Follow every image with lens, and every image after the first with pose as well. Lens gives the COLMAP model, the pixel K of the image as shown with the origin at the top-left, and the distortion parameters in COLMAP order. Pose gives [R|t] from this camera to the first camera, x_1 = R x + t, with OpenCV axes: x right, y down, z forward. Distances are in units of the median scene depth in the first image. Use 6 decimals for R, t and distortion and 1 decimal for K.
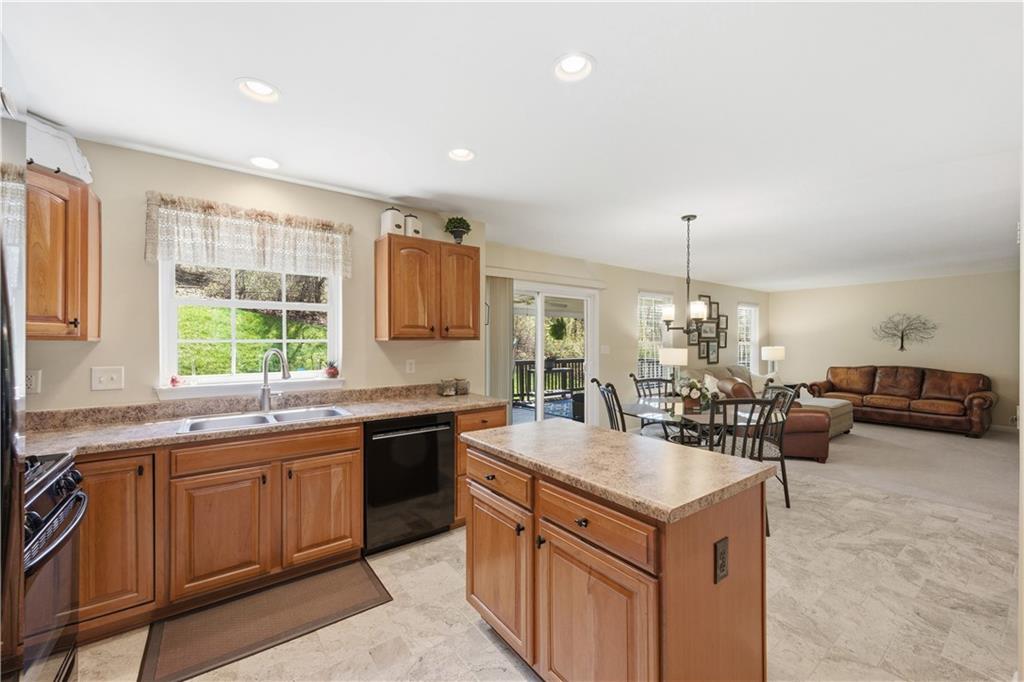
lens RADIAL K [[404.1, 0, 512.0], [0, 404.1, 341.0], [0, 0, 1]] dist [0.000499, -0.000140]
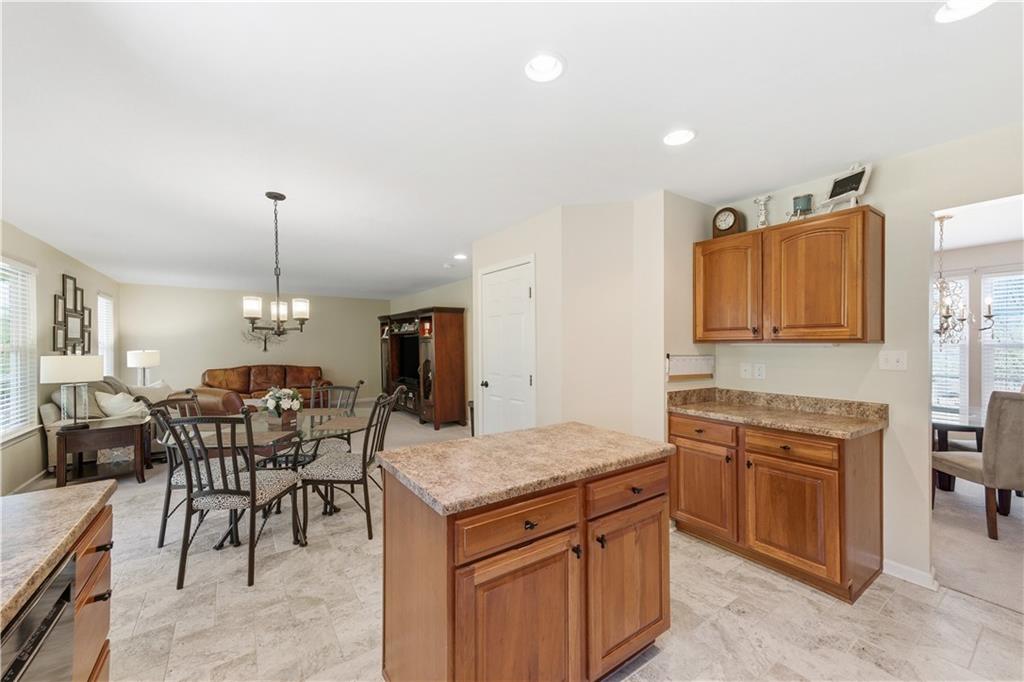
lens RADIAL K [[402.4, 0, 512.0], [0, 402.4, 341.0], [0, 0, 1]] dist [0.032595, 0.000046]
pose [[0.034539, 0.003241, 0.999398, -0.203989], [0.003128, 0.999989, -0.003351, -0.000885], [-0.999398, 0.003242, 0.034528, 0.253444]]
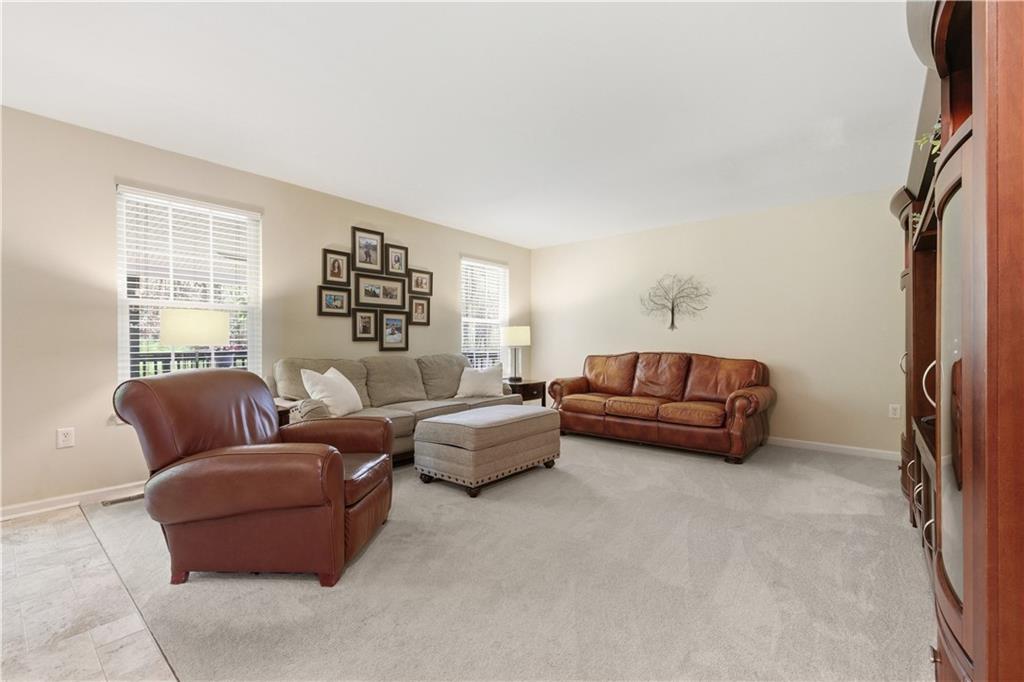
lens RADIAL K [[445.8, 0, 512.0], [0, 445.8, 341.0], [0, 0, 1]] dist [0.001015, 0.000018]
pose [[0.971404, 0.000938, 0.237432, 0.552579], [-0.000342, 0.999997, -0.002551, 0.047796], [-0.237434, 0.002397, 0.971401, 0.356519]]
